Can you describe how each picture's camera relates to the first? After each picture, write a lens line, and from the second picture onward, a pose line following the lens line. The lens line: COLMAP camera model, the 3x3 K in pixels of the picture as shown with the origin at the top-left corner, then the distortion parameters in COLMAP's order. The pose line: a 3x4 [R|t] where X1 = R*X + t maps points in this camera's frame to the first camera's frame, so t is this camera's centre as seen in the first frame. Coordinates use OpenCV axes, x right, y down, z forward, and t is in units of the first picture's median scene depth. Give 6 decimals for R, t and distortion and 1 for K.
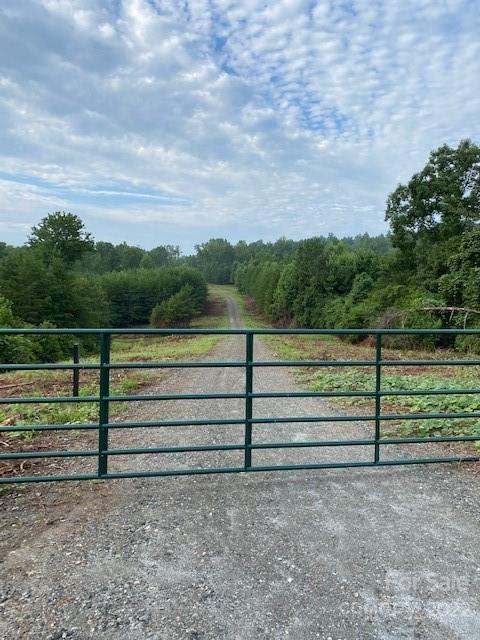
lens RADIAL K [[488.0, 0, 237.6], [0, 488.0, 331.0], [0, 0, 1]] dist [-0.001088, -0.003505]
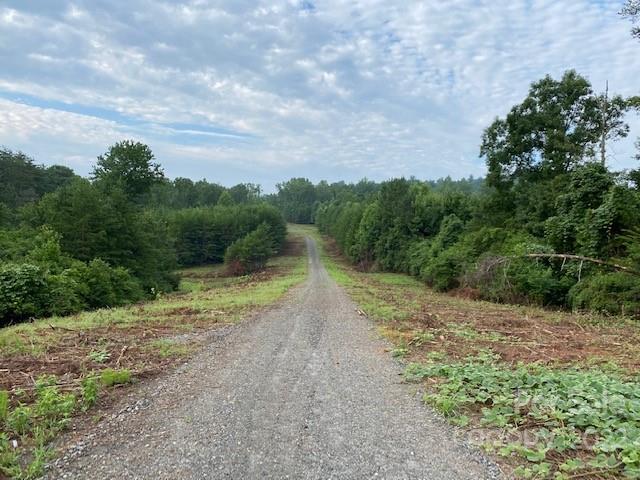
lens RADIAL K [[488.0, 0, 312.6], [0, 488.0, 250.5], [0, 0, 1]] dist [-0.001088, -0.003505]
pose [[0.999635, 0.024924, -0.010394, 0.002318], [-0.025342, 0.998785, -0.042261, -0.003691], [0.009328, 0.042509, 0.999053, 0.063750]]
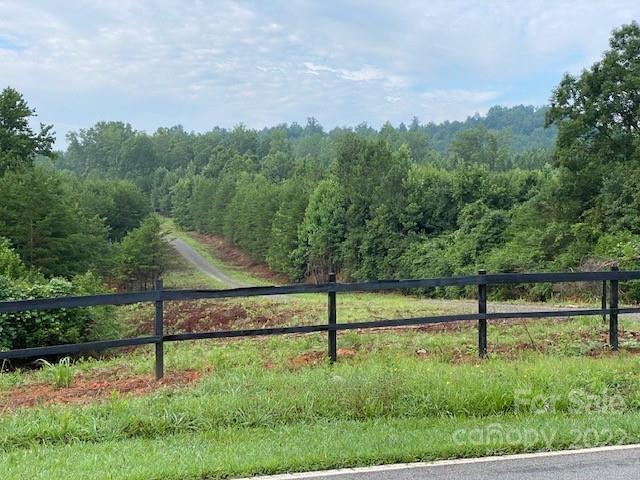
lens RADIAL K [[959.8, 0, 320.0], [0, 959.8, 240.0], [0, 0, 1]] dist [0.178582, -0.055146]
pose [[0.976636, 0.011678, 0.214582, -0.201706], [0.002550, 0.997822, -0.065909, 0.012627], [-0.214885, 0.064917, 0.974480, -0.163932]]
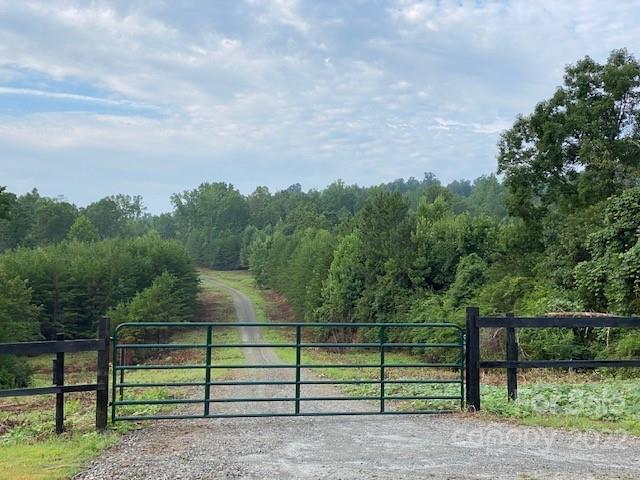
lens RADIAL K [[960.9, 0, 331.7], [0, 960.9, 240.3], [0, 0, 1]] dist [0.185662, 0.000519]
pose [[0.996561, 0.003142, 0.082797, -0.008097], [0.007178, 0.992250, -0.124051, 0.007493], [-0.082545, 0.124219, 0.988815, -0.135341]]
